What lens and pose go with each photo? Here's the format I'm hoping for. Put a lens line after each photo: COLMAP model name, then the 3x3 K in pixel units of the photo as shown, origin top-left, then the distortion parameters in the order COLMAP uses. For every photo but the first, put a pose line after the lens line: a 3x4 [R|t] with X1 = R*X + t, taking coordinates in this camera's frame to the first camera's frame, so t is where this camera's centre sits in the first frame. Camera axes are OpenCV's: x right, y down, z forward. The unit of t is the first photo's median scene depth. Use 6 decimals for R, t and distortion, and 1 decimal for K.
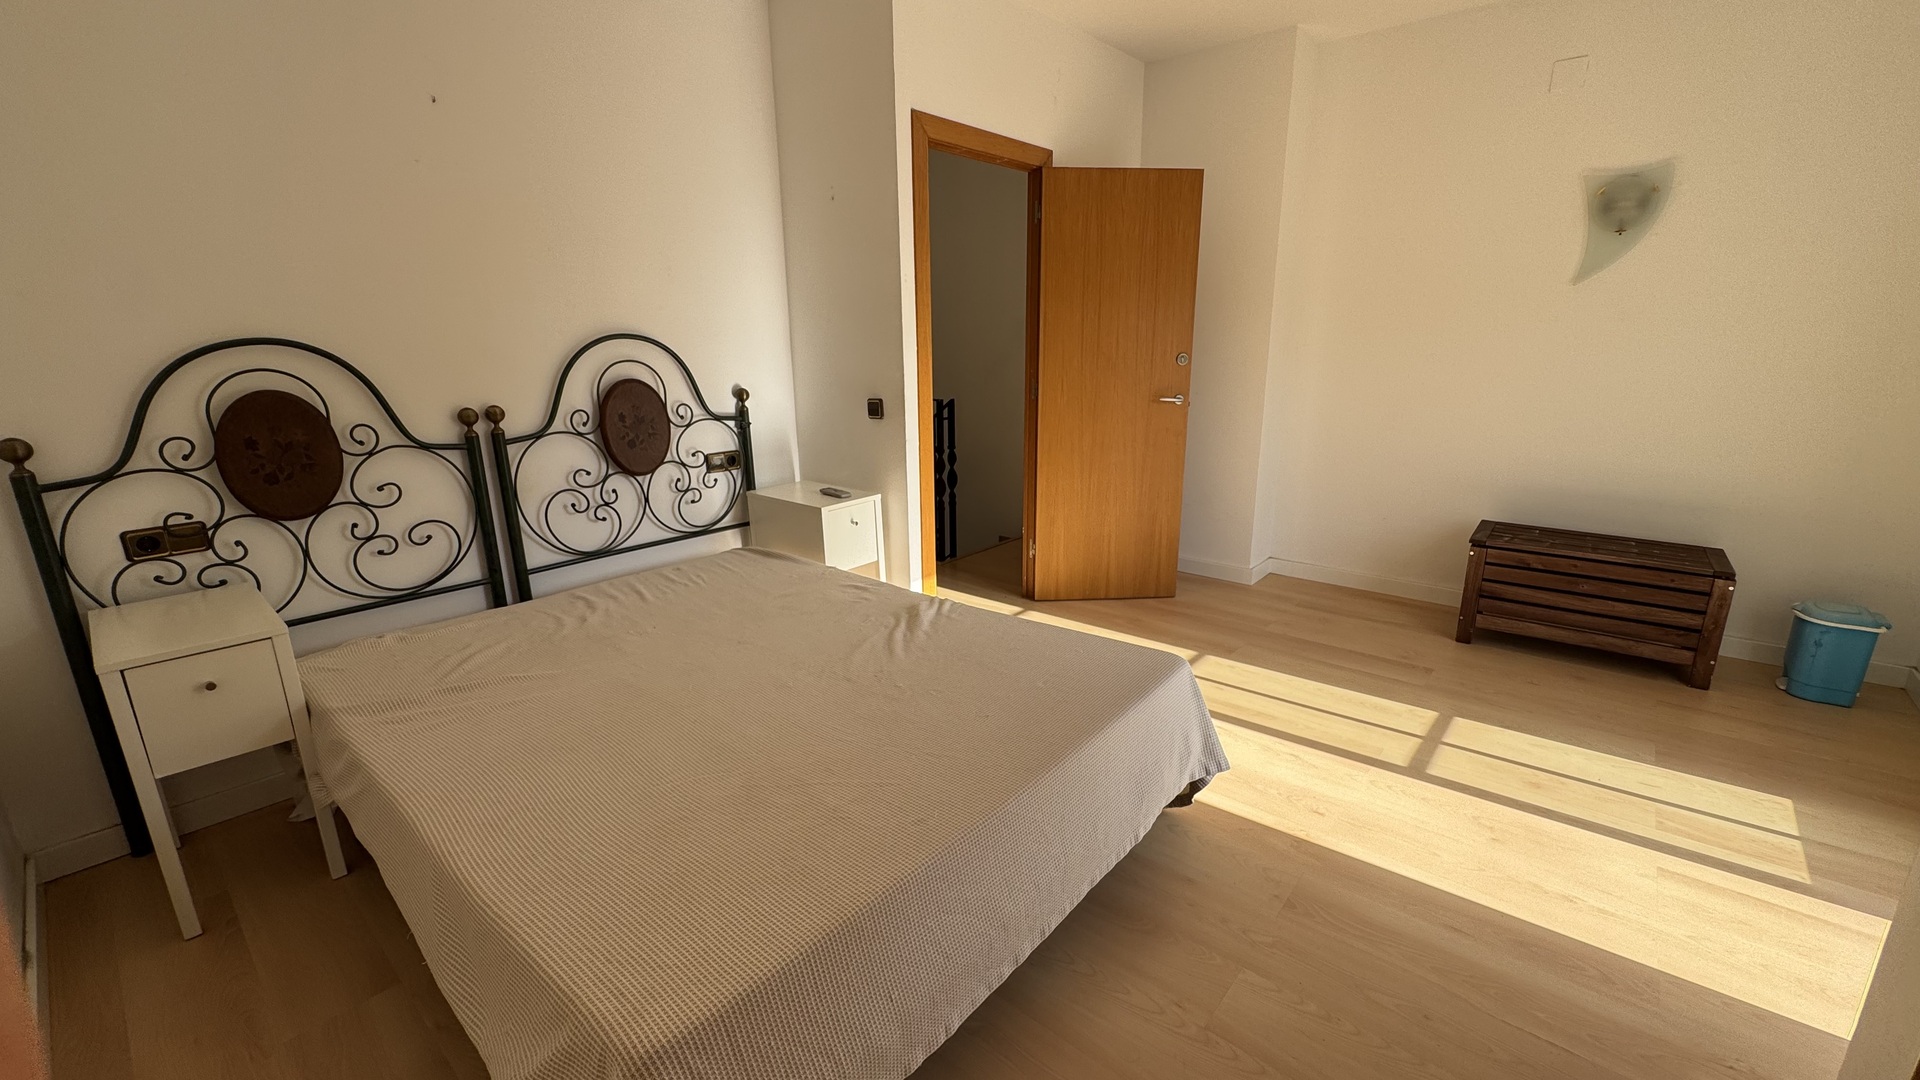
lens RADIAL K [[773.1, 0, 961.1], [0, 773.1, 539.0], [0, 0, 1]] dist [-0.006667, 0.000195]
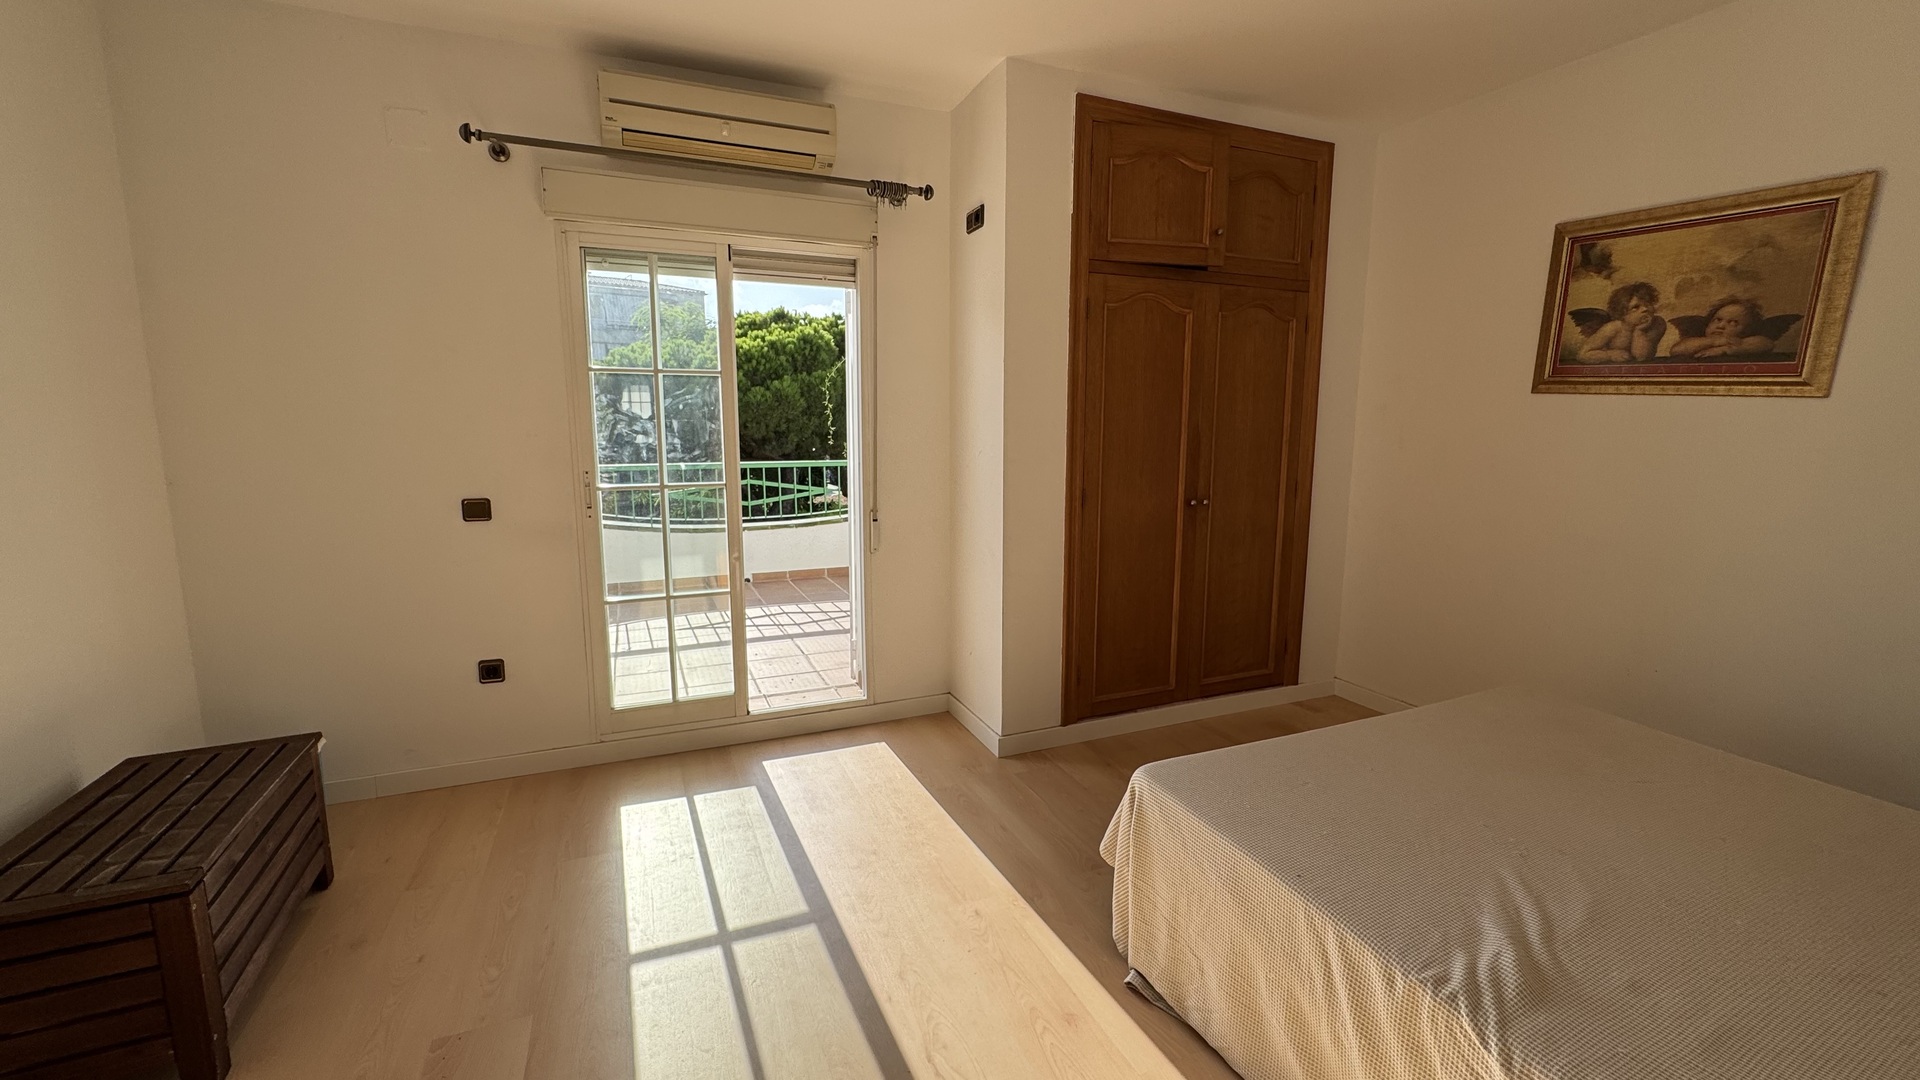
lens RADIAL K [[773.1, 0, 961.1], [0, 773.1, 539.0], [0, 0, 1]] dist [-0.006667, 0.000195]
pose [[-0.896046, -0.056438, 0.440359, 0.064006], [0.122500, 0.921950, 0.367426, -0.378748], [-0.426726, 0.383174, -0.819196, 1.376406]]
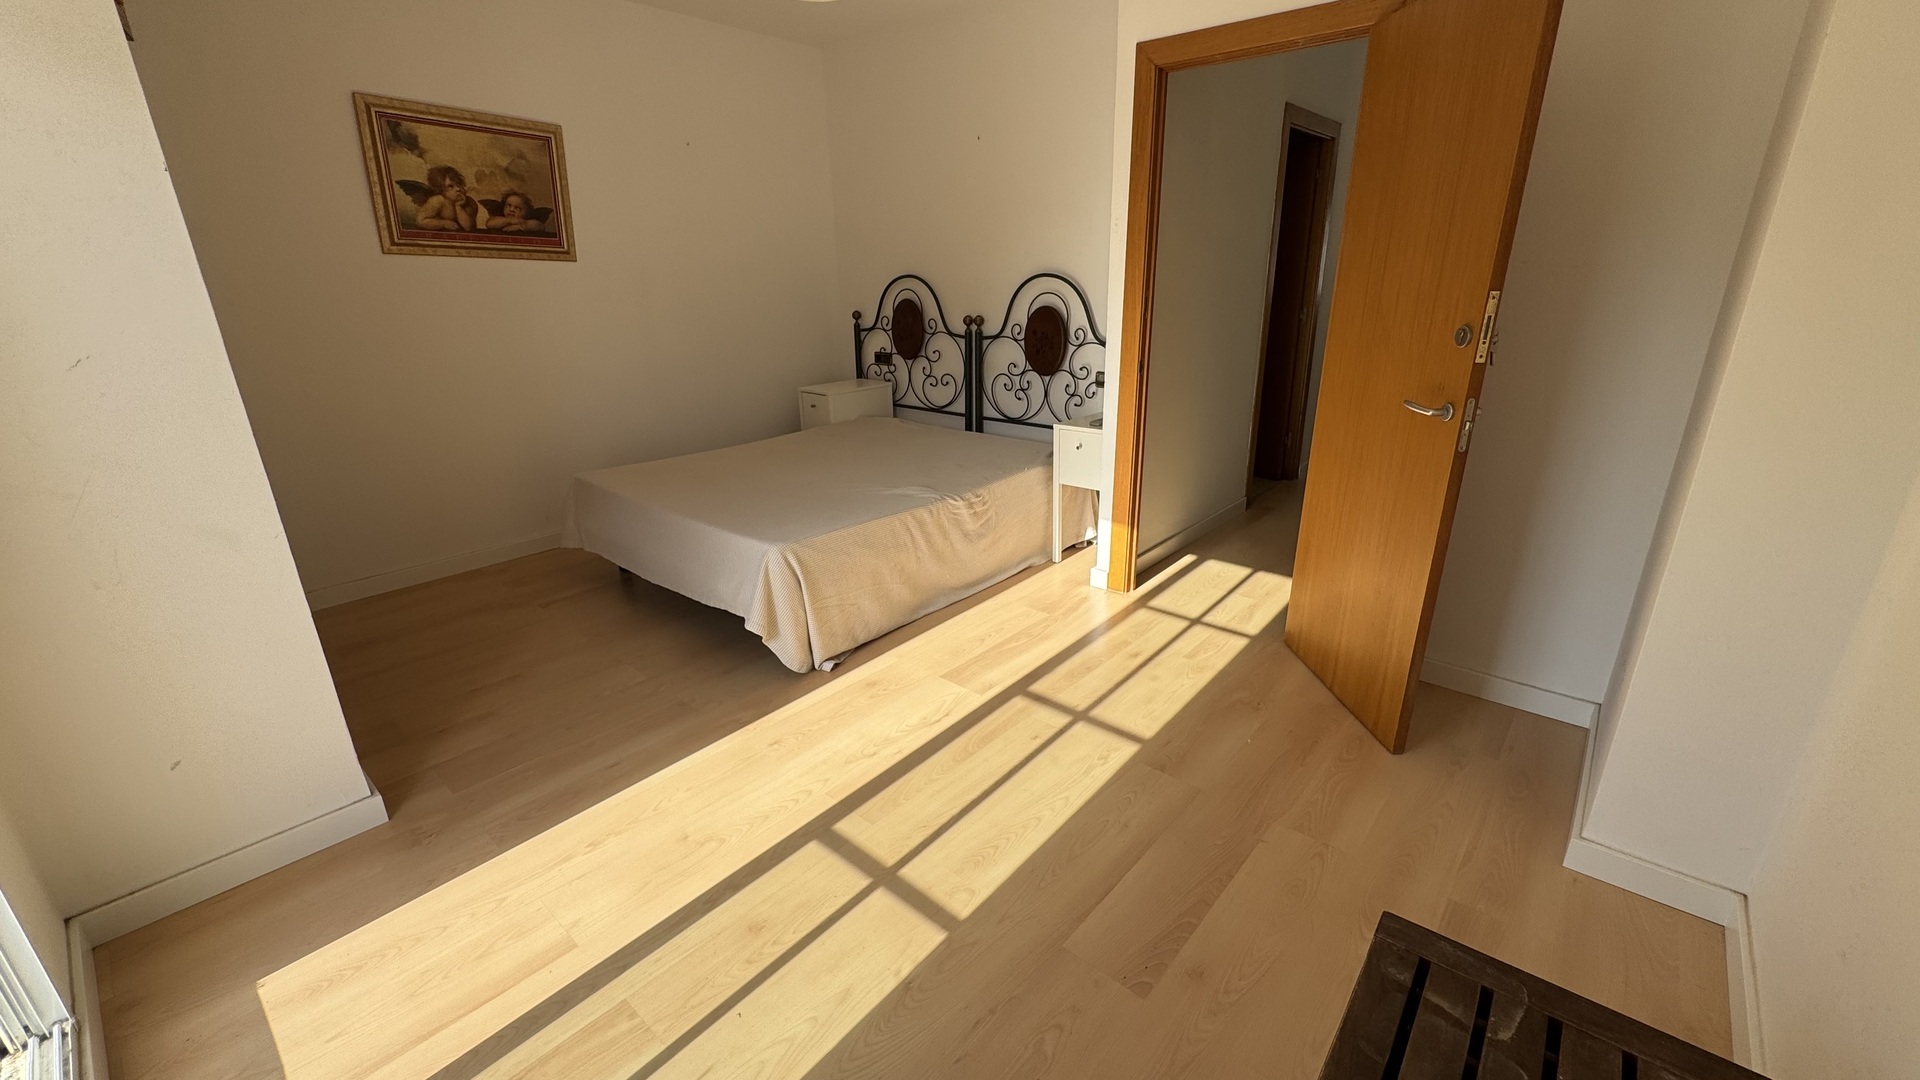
lens RADIAL K [[773.1, 0, 961.1], [0, 773.1, 539.0], [0, 0, 1]] dist [-0.006667, 0.000195]
pose [[-0.009389, 0.343151, -0.939233, 1.166949], [-0.243045, 0.910325, 0.335019, -0.282786], [0.969969, 0.231422, 0.074854, 0.933390]]
